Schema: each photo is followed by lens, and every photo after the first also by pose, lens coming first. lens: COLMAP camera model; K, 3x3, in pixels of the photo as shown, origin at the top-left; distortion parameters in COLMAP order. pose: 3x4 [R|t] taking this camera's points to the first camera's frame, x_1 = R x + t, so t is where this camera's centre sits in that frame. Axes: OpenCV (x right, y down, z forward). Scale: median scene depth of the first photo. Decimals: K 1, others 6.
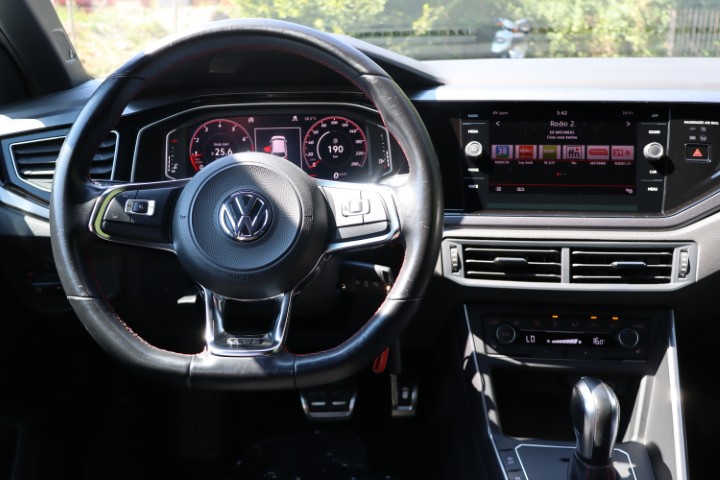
lens RADIAL K [[735.0, 0, 361.3], [0, 735.0, 240.5], [0, 0, 1]] dist [-0.005039, 0.000000]
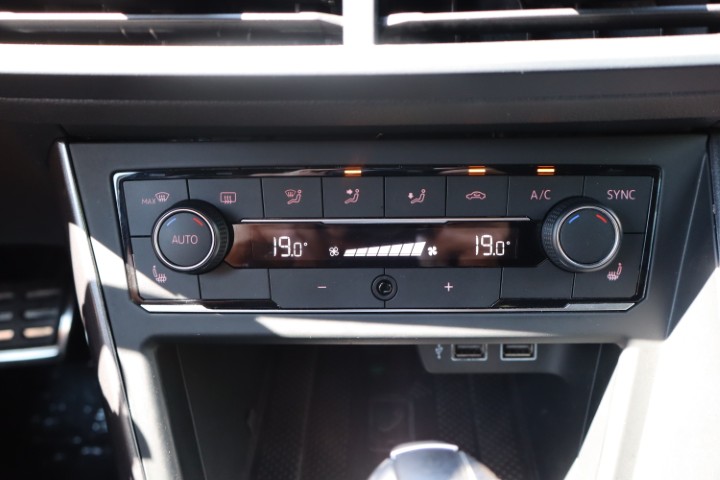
lens RADIAL K [[728.8, 0, 360.9], [0, 728.8, 239.2], [0, 0, 1]] dist [0.007956, 0.000000]
pose [[0.995954, -0.042848, 0.078997, 0.230080], [0.024512, 0.975210, 0.219920, 0.060975], [-0.086462, -0.217093, 0.972314, 0.665000]]
